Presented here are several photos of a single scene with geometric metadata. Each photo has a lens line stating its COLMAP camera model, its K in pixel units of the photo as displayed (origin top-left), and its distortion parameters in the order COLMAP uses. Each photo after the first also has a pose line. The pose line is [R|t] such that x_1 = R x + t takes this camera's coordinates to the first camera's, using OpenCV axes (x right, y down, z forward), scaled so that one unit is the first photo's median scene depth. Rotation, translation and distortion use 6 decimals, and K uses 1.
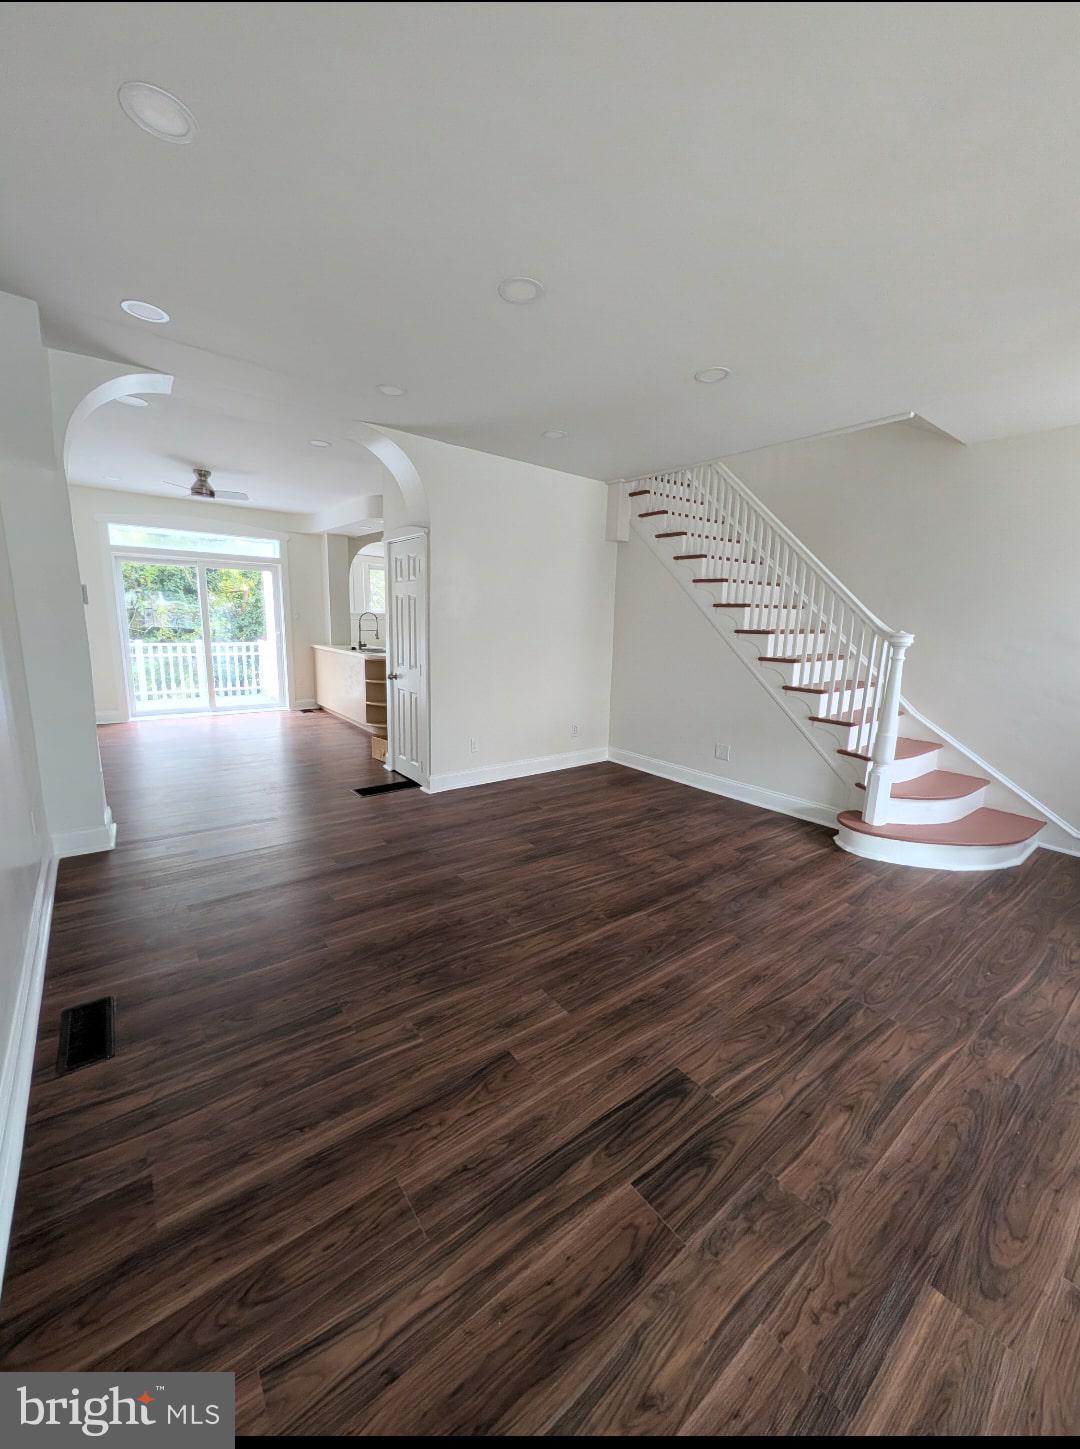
lens RADIAL K [[558.2, 0, 540.0], [0, 558.2, 724.5], [0, 0, 1]] dist [0.001692, 0.000156]
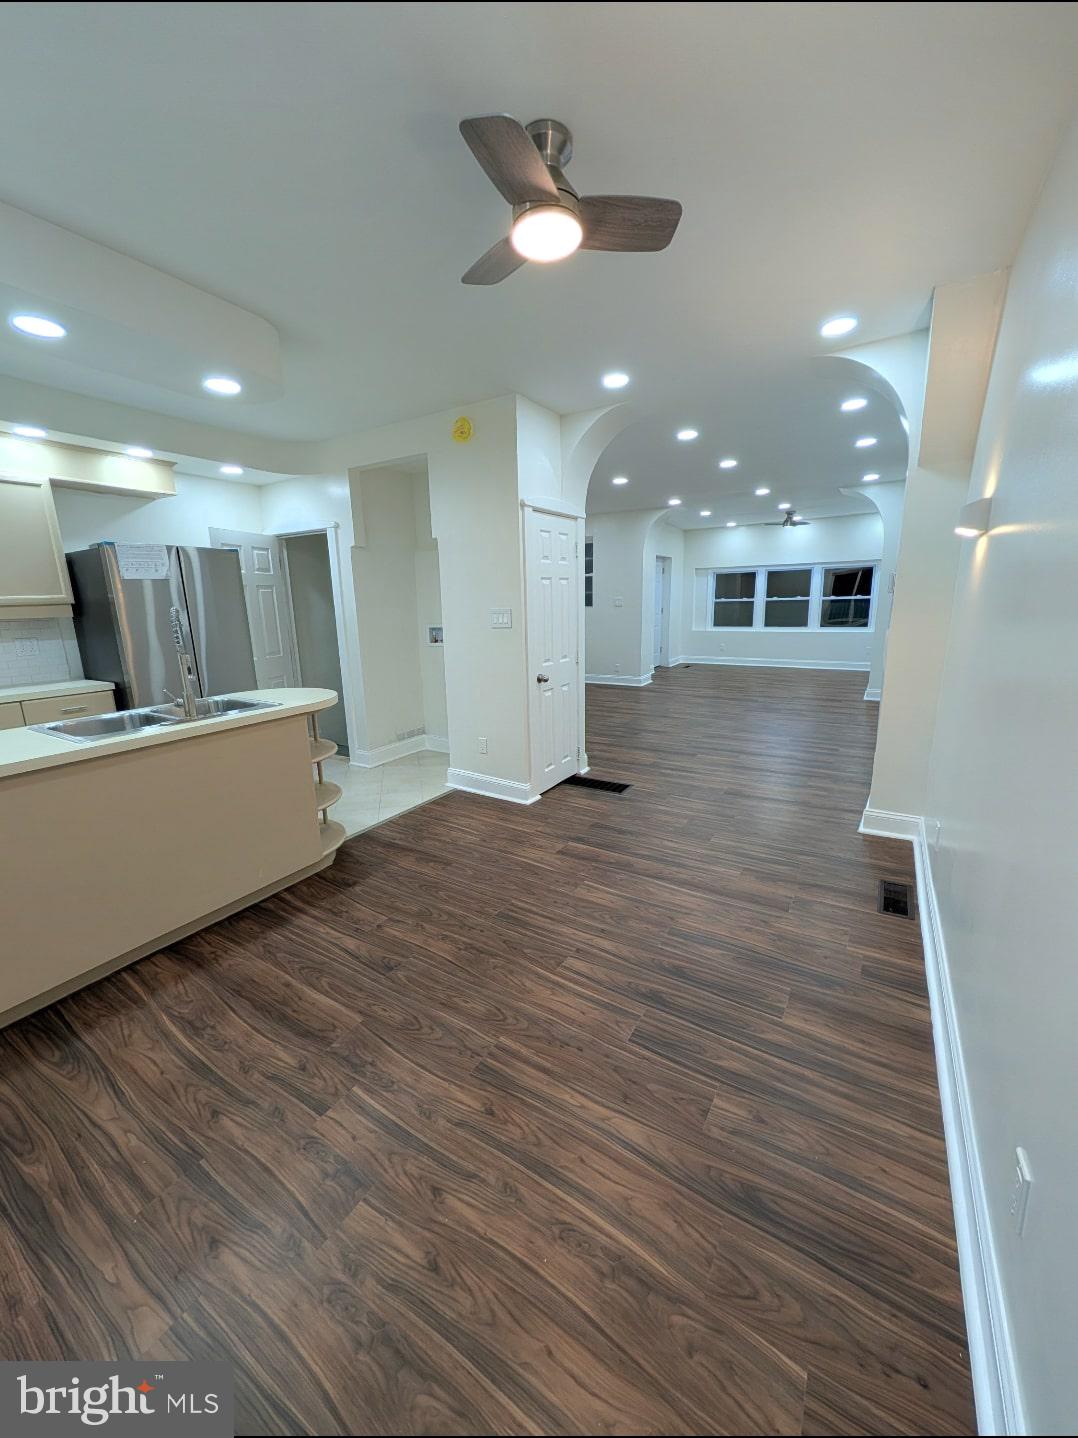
lens RADIAL K [[541.9, 0, 535.3], [0, 541.9, 725.2], [0, 0, 1]] dist [-0.001427, -0.000223]
pose [[-0.350725, -0.238688, 0.905550, -0.654770], [0.176893, 0.932680, 0.314351, -0.180345], [-0.919620, 0.270436, -0.284892, 0.829796]]
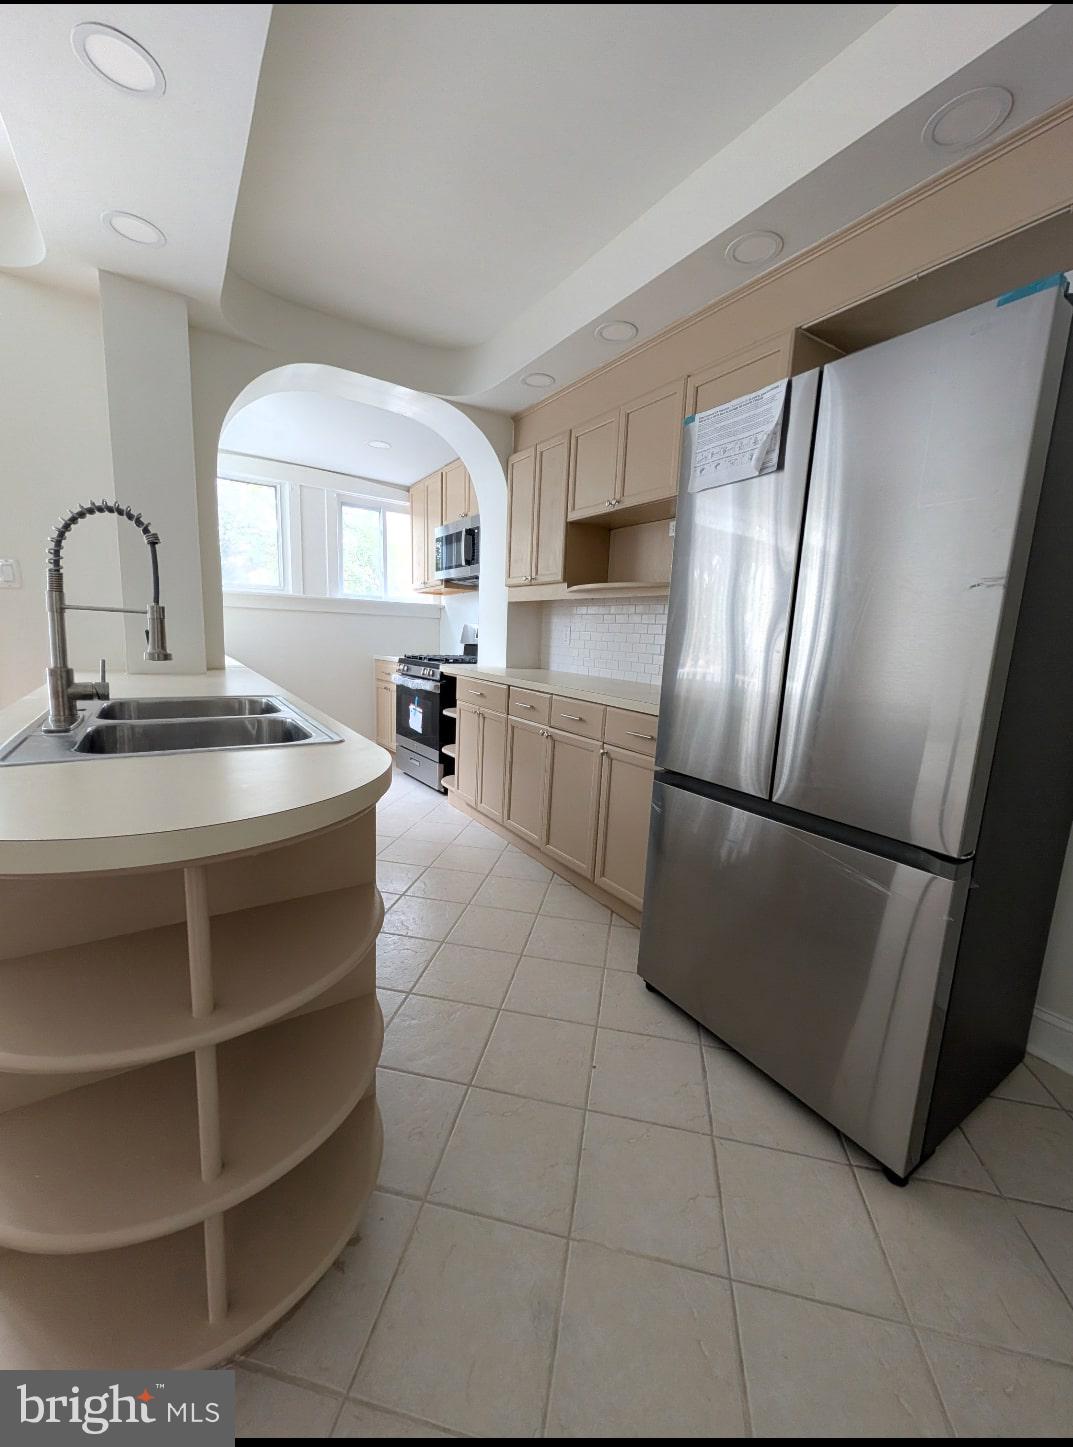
lens RADIAL K [[549.9, 0, 526.6], [0, 549.9, 724.7], [0, 0, 1]] dist [-0.000088, -0.000054]
pose [[0.996586, 0.028143, -0.077611, -0.147861], [-0.030263, 0.999196, -0.026278, -0.120179], [0.076809, 0.028537, 0.996637, 0.767375]]
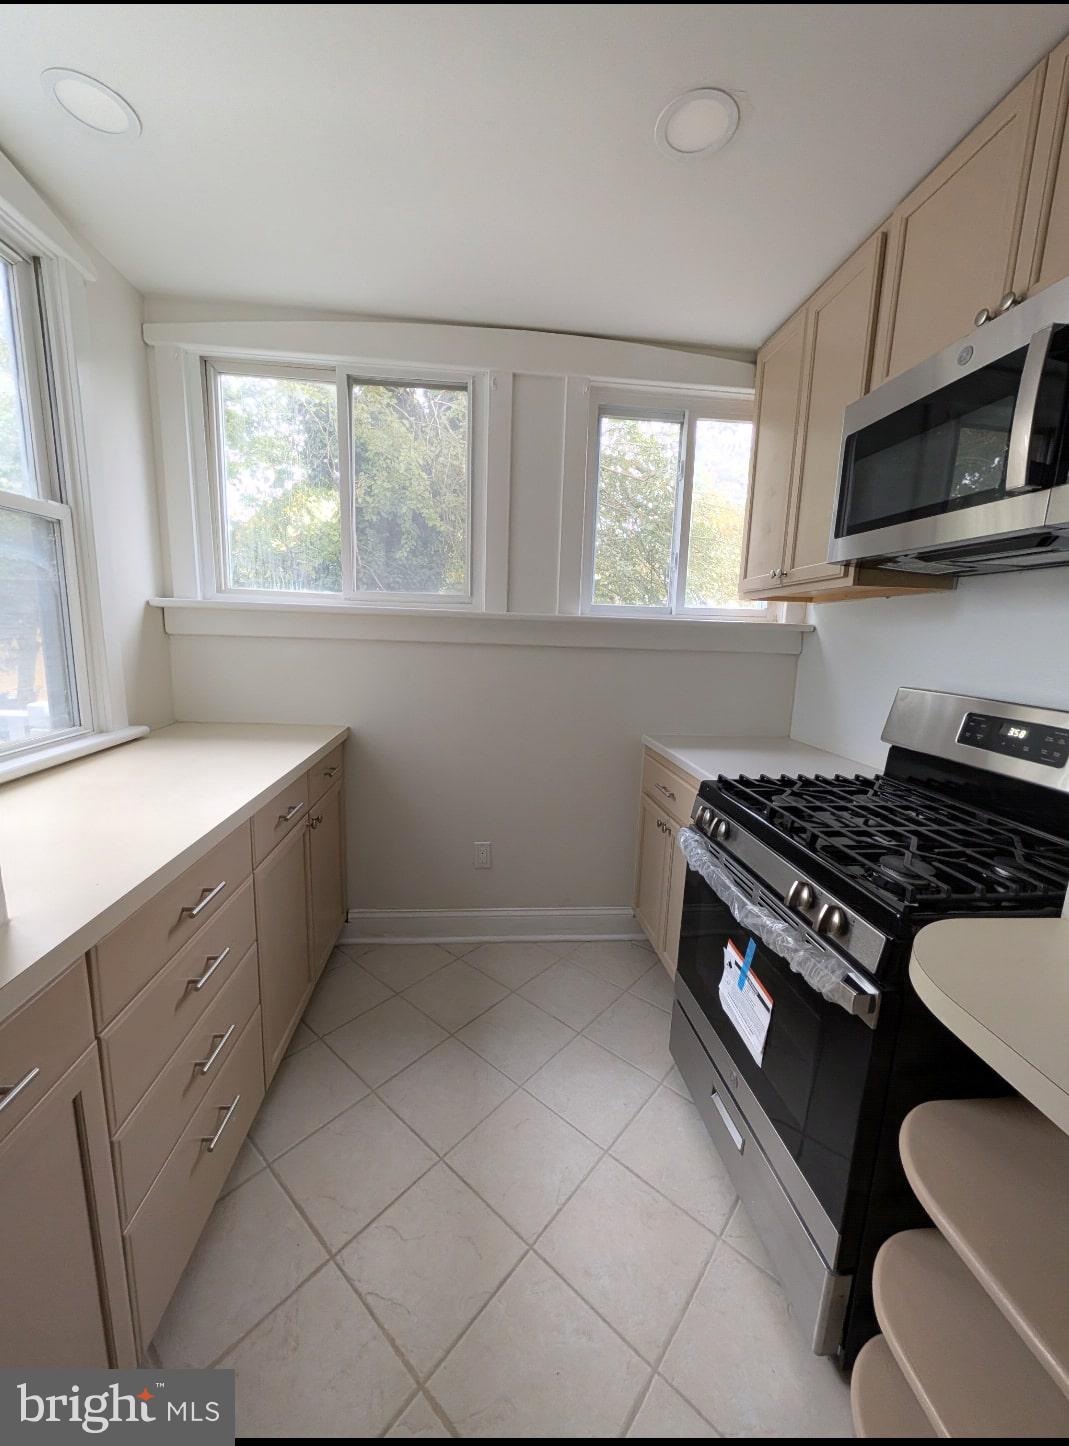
lens RADIAL K [[549.5, 0, 524.6], [0, 549.5, 724.2], [0, 0, 1]] dist [-0.000088, -0.000054]
pose [[0.831807, 0.104143, -0.545208, -0.272953], [-0.117597, 0.993008, 0.010265, -0.217813], [0.542465, 0.055576, 0.838238, 1.116411]]
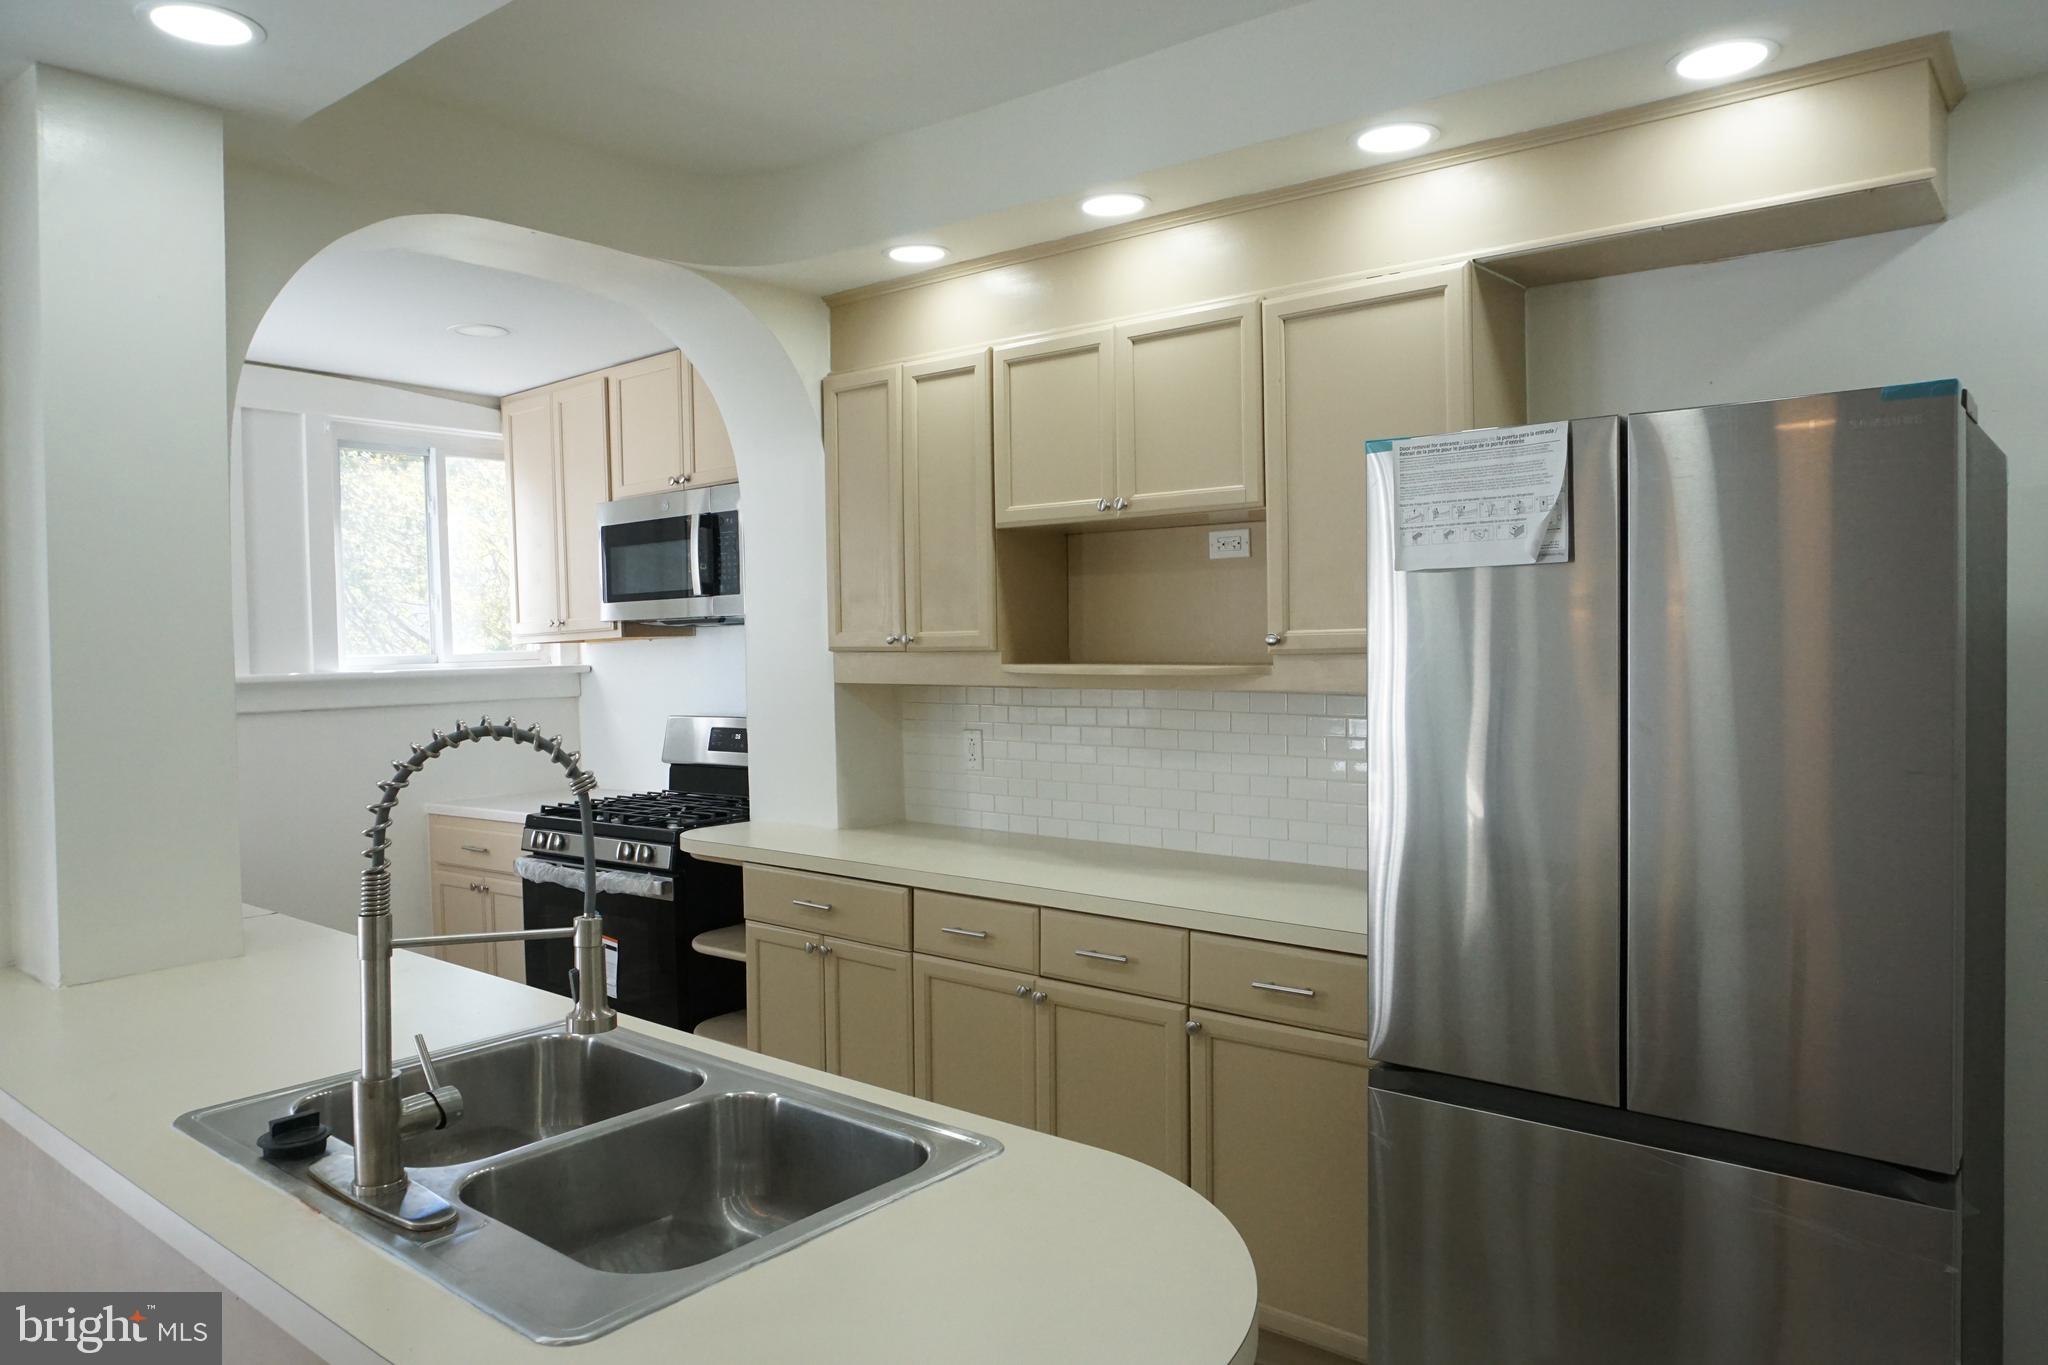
lens RADIAL K [[1353.1, 0, 1024.0], [0, 1353.1, 682.5], [0, 0, 1]] dist [-0.052733, -0.000299]
pose [[0.971885, -0.045574, 0.231003, -0.252505], [0.080737, 0.986113, -0.145130, -0.156688], [-0.221181, 0.159700, 0.962068, 0.719592]]
